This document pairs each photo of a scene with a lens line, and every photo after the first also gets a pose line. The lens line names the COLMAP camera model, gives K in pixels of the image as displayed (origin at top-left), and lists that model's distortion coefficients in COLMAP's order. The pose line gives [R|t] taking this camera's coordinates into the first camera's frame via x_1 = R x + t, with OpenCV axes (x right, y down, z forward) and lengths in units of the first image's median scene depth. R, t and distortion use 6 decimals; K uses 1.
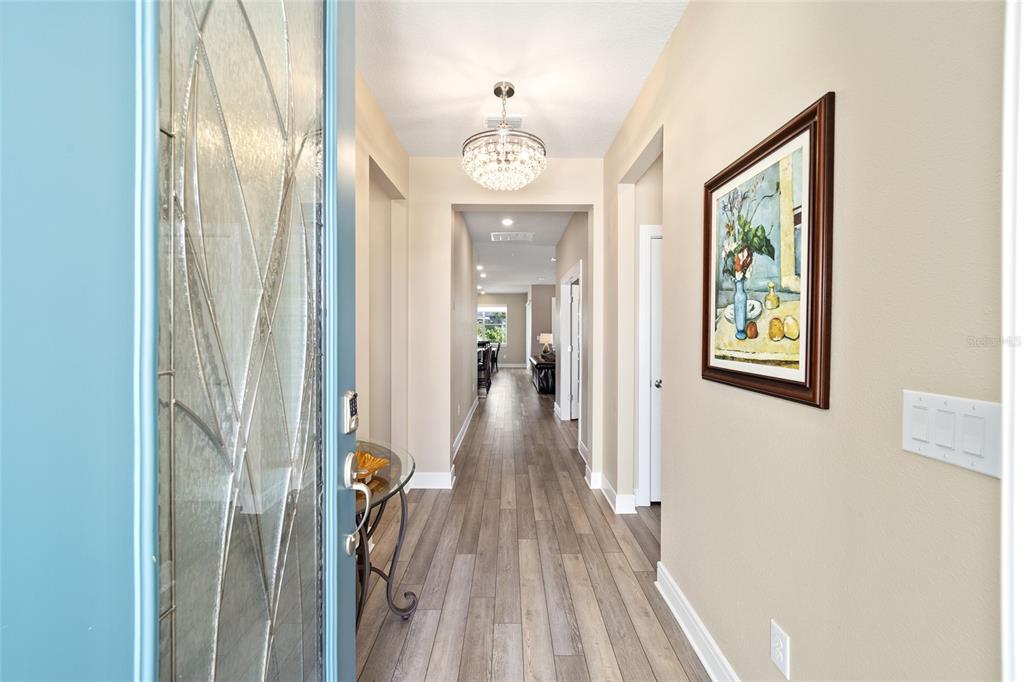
lens RADIAL K [[414.2, 0, 511.8], [0, 414.2, 337.1], [0, 0, 1]] dist [0.000406, 0.000452]
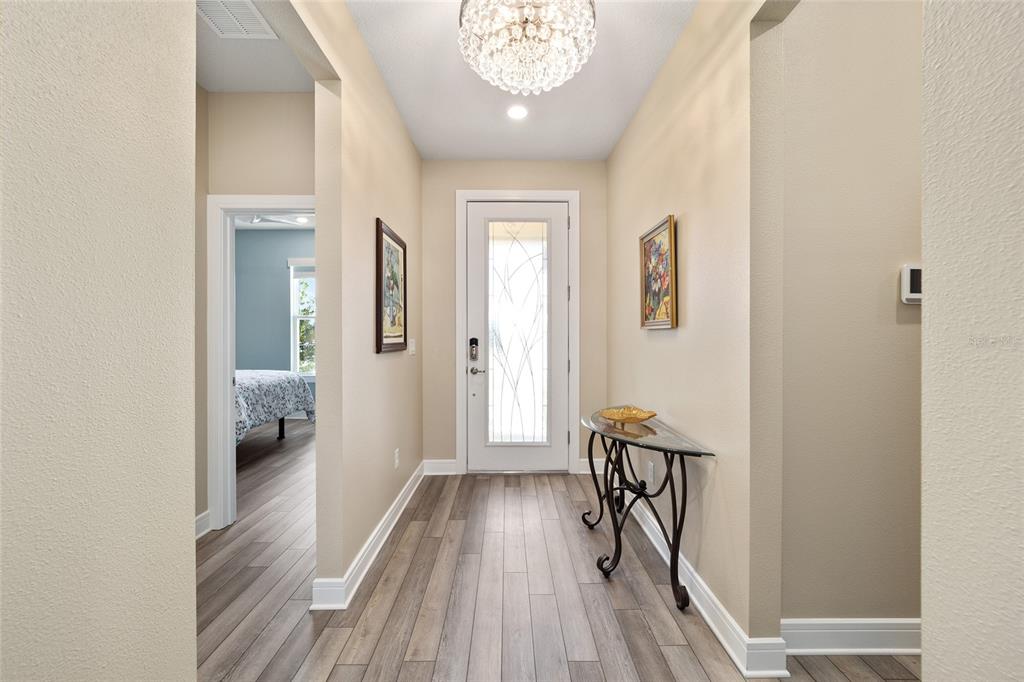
lens RADIAL K [[414.2, 0, 512.2], [0, 414.2, 336.6], [0, 0, 1]] dist [0.000406, 0.000452]
pose [[-0.999980, -0.005320, -0.003421, 0.006417], [-0.005373, 0.999865, 0.015549, 0.014174], [0.003338, 0.015567, -0.999873, 2.027622]]
